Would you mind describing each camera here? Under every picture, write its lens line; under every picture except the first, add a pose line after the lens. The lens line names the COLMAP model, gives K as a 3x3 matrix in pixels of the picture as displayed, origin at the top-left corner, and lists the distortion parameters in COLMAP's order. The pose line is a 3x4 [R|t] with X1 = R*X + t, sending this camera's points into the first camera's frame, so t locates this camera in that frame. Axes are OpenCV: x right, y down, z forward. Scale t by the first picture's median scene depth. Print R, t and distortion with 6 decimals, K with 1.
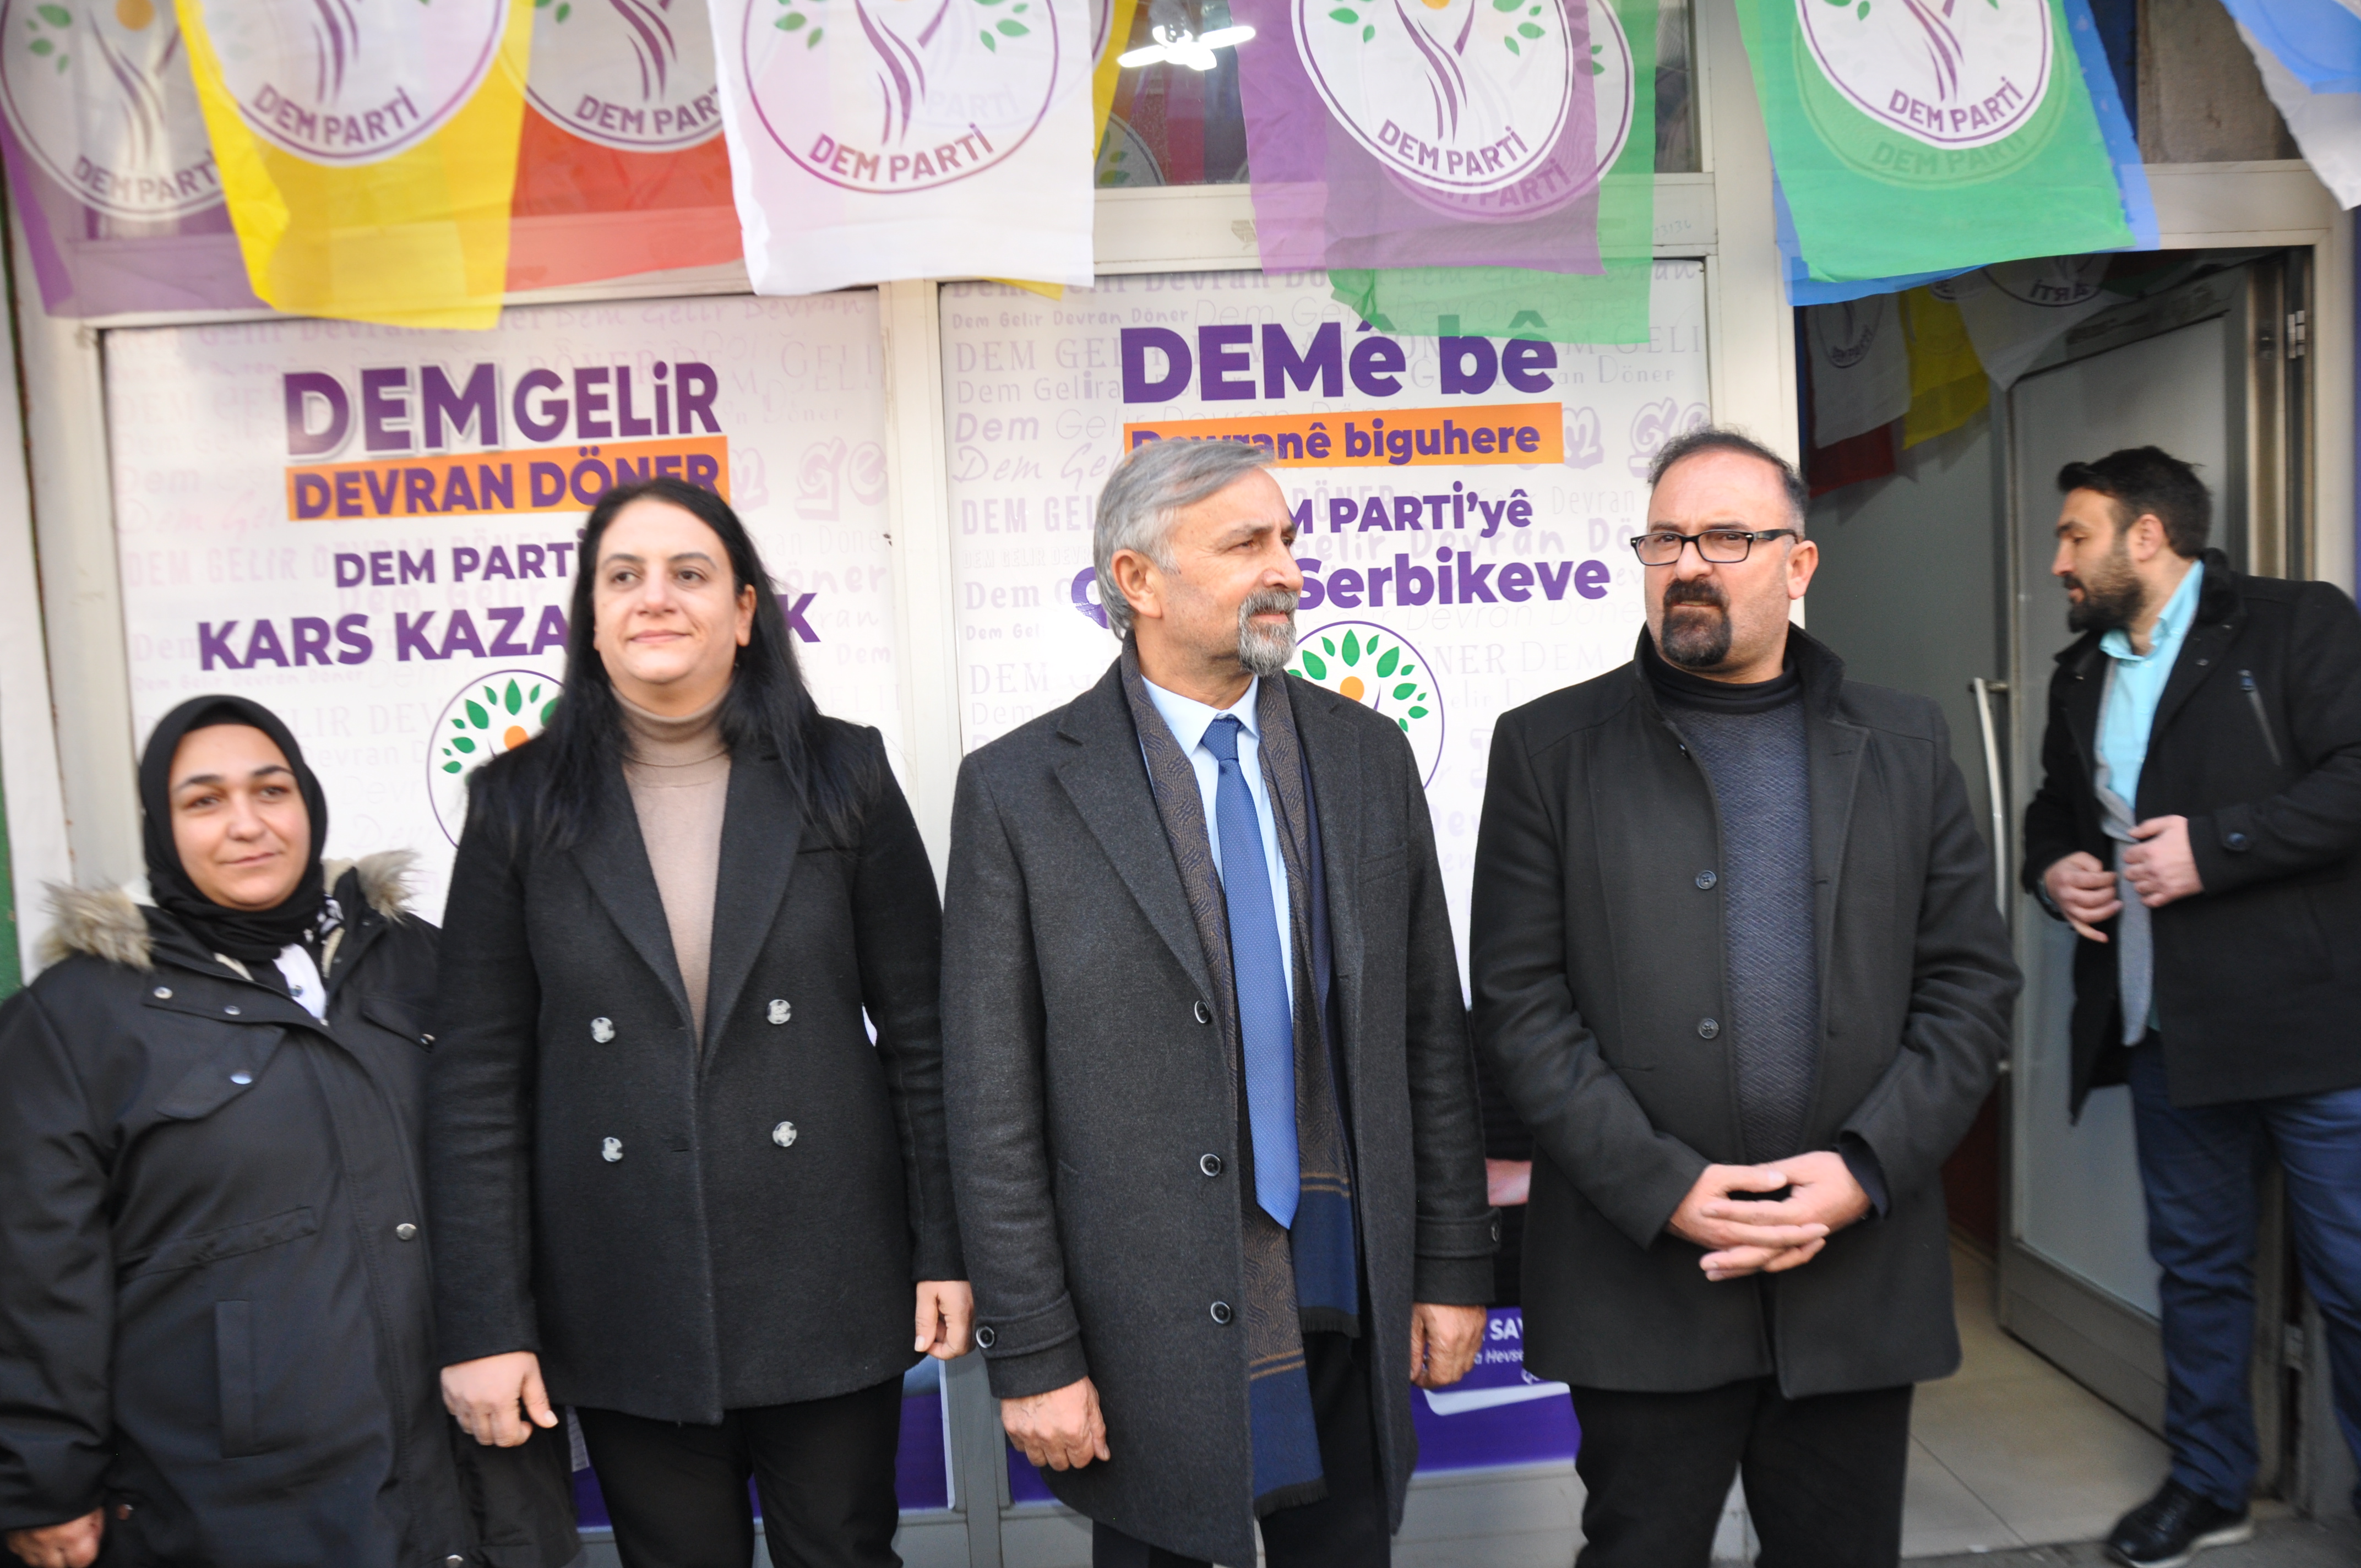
lens RADIAL K [[1917.7, 0, 1180.5], [0, 1917.7, 784.0], [0, 0, 1]] dist [-0.174602, 0.184951]
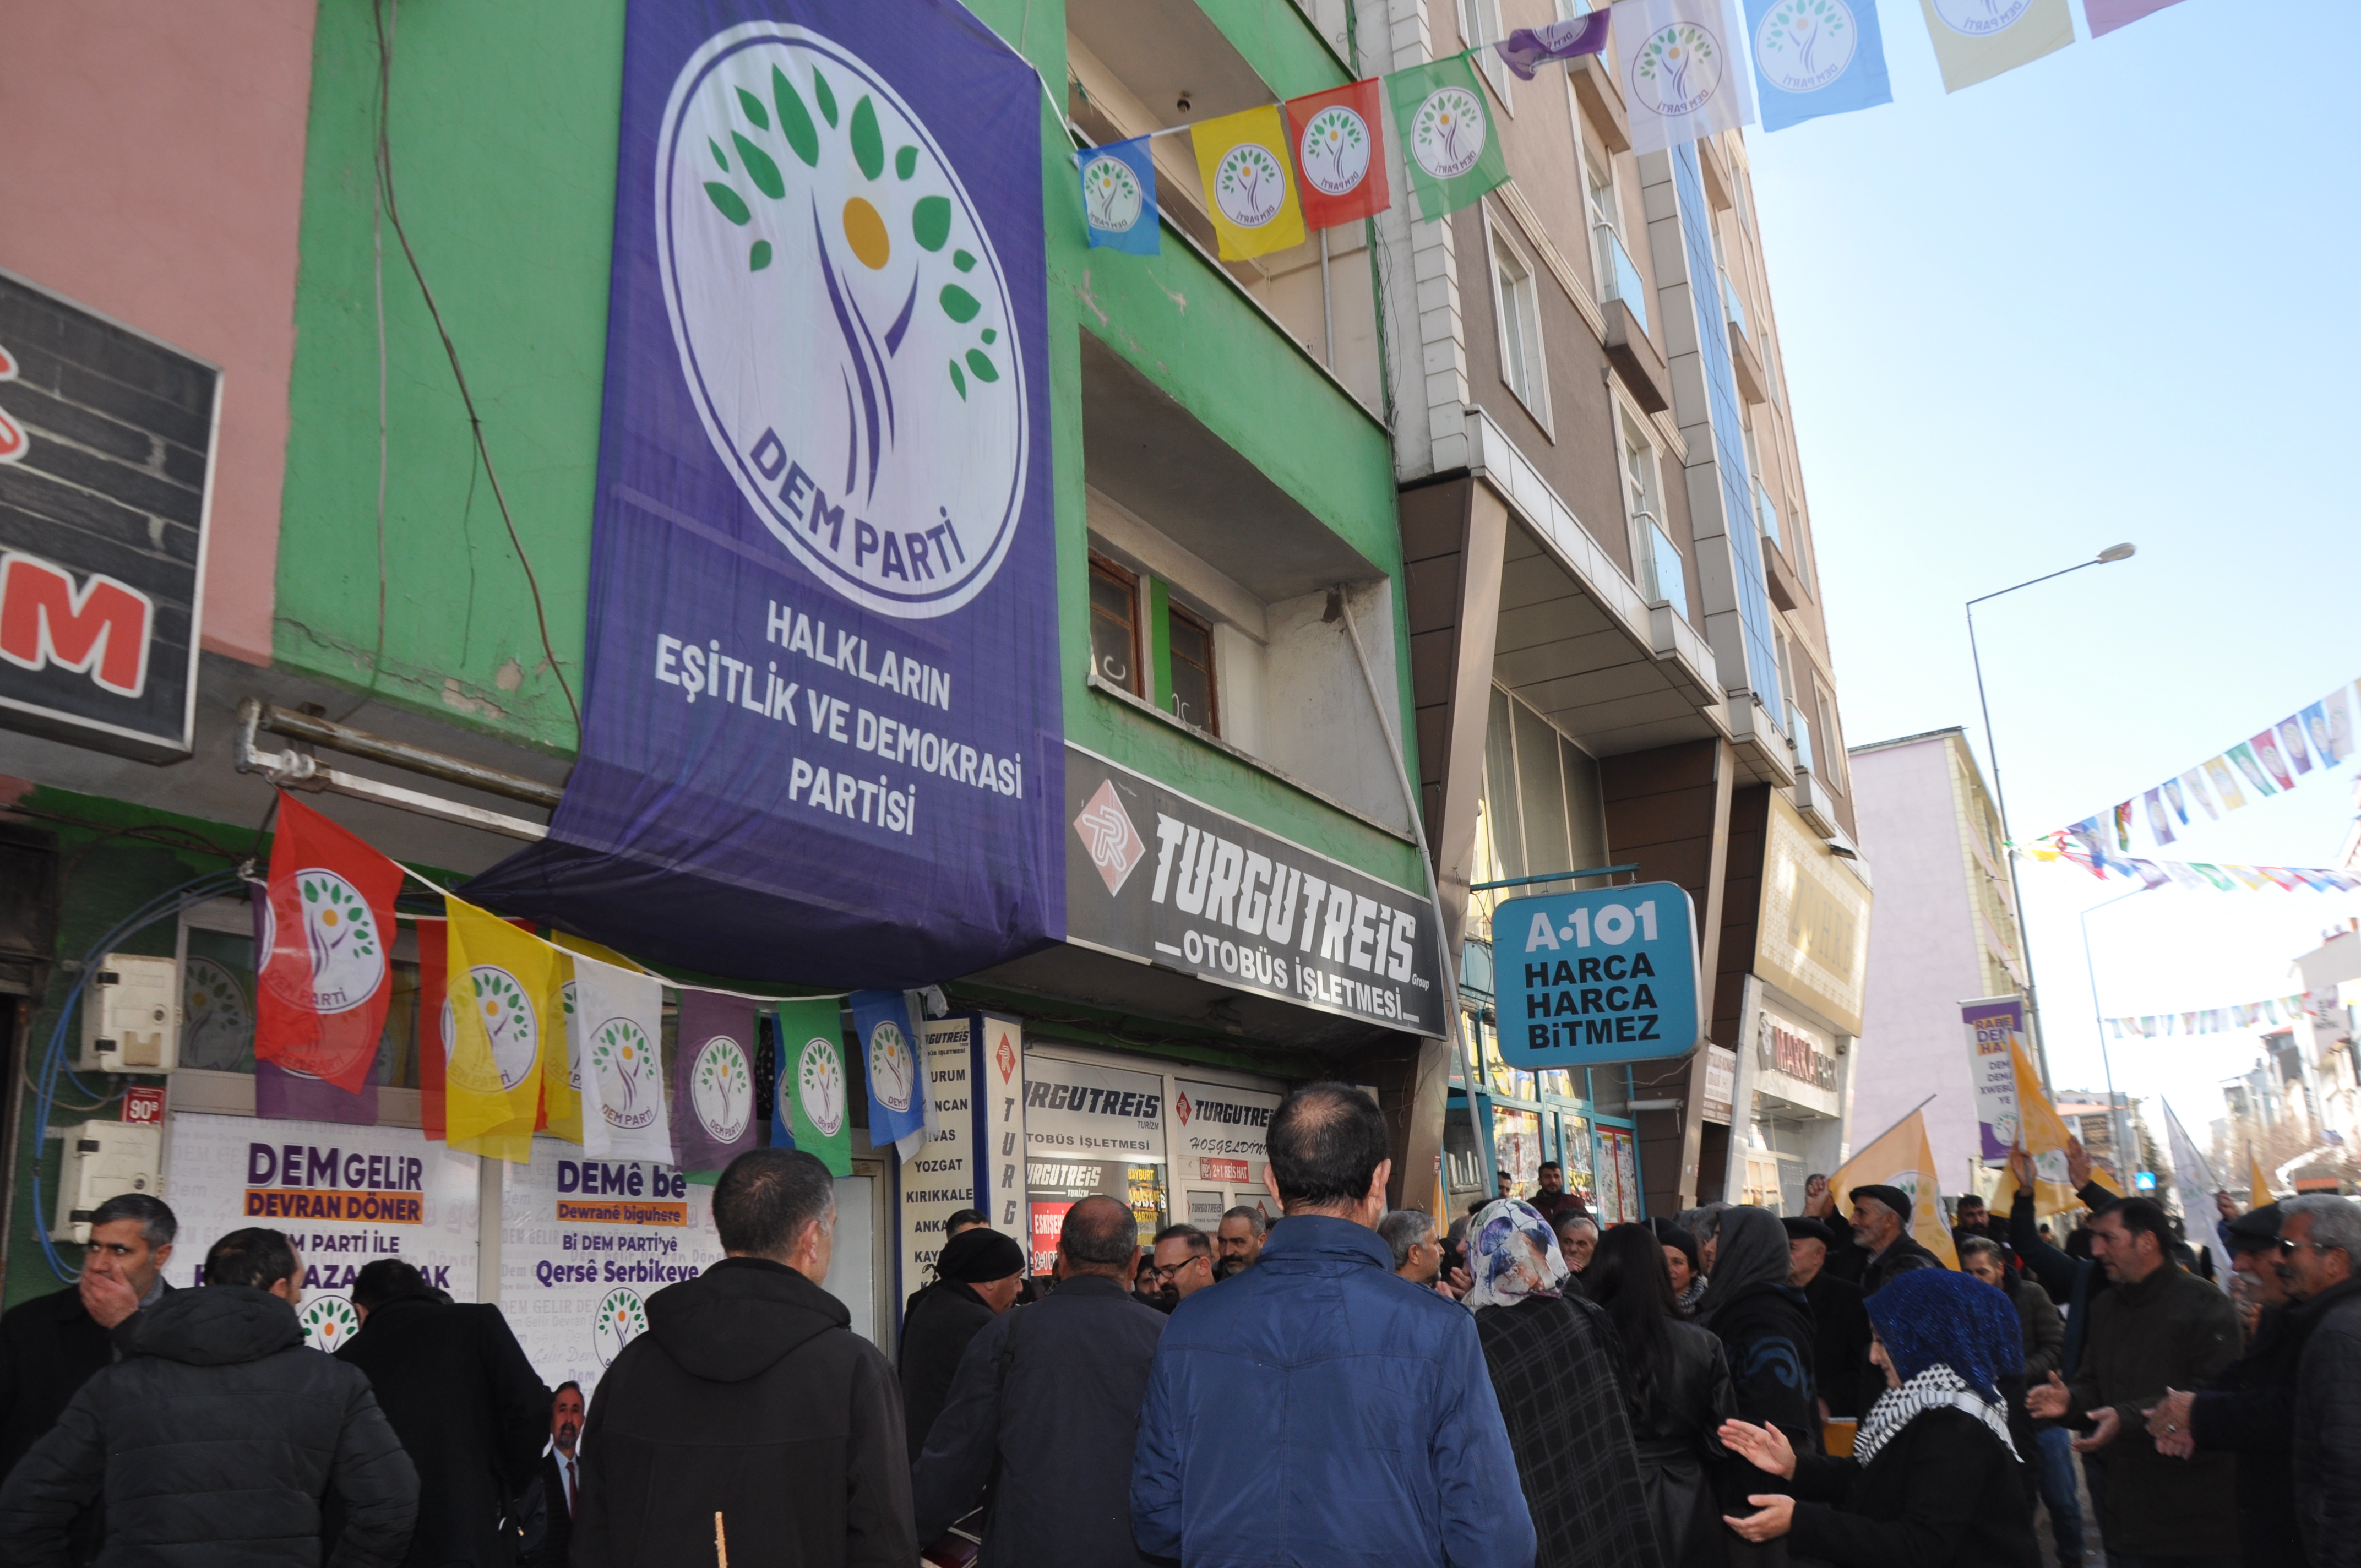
lens RADIAL K [[1917.7, 0, 1180.5], [0, 1917.7, 784.0], [0, 0, 1]] dist [-0.174602, 0.184951]
pose [[0.540258, 0.235041, 0.808008, -1.646125], [0.115915, 0.930261, -0.348107, 0.236757], [-0.833478, 0.281728, 0.475336, -0.927839]]
